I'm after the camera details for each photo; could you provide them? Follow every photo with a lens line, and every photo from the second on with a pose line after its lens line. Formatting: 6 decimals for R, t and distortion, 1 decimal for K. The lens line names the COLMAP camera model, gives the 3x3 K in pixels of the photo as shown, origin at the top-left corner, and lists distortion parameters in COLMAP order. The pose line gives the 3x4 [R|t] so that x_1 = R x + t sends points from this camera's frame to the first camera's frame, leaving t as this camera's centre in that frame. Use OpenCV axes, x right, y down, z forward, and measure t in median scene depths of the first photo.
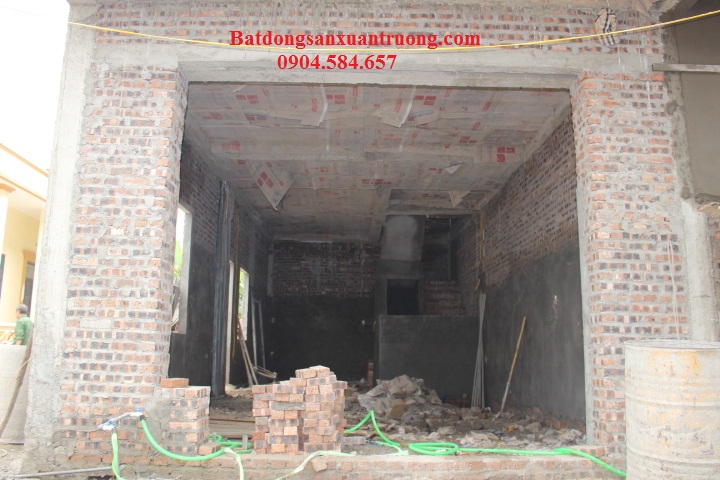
lens RADIAL K [[590.5, 0, 343.8], [0, 590.5, 238.6], [0, 0, 1]] dist [-0.153368, 0.116384]
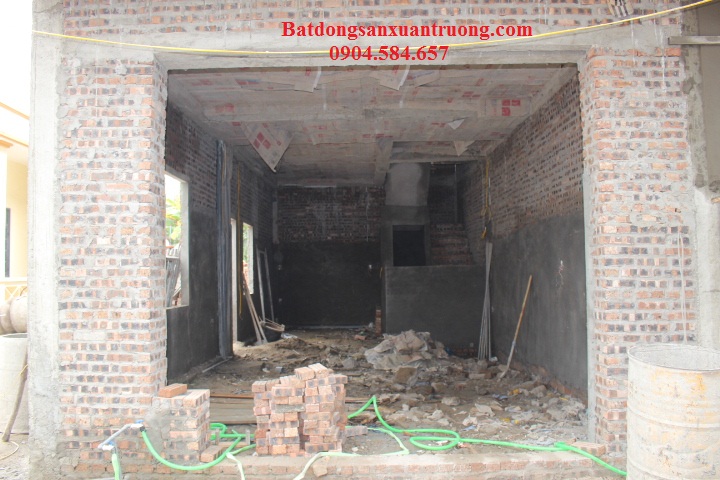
lens RADIAL K [[590.5, 0, 343.8], [0, 590.5, 238.6], [0, 0, 1]] dist [-0.153368, 0.116384]
pose [[0.999327, -0.031929, -0.018049, 0.027272], [0.034002, 0.991001, 0.129464, -0.124555], [0.013752, -0.129991, 0.991420, 0.048573]]
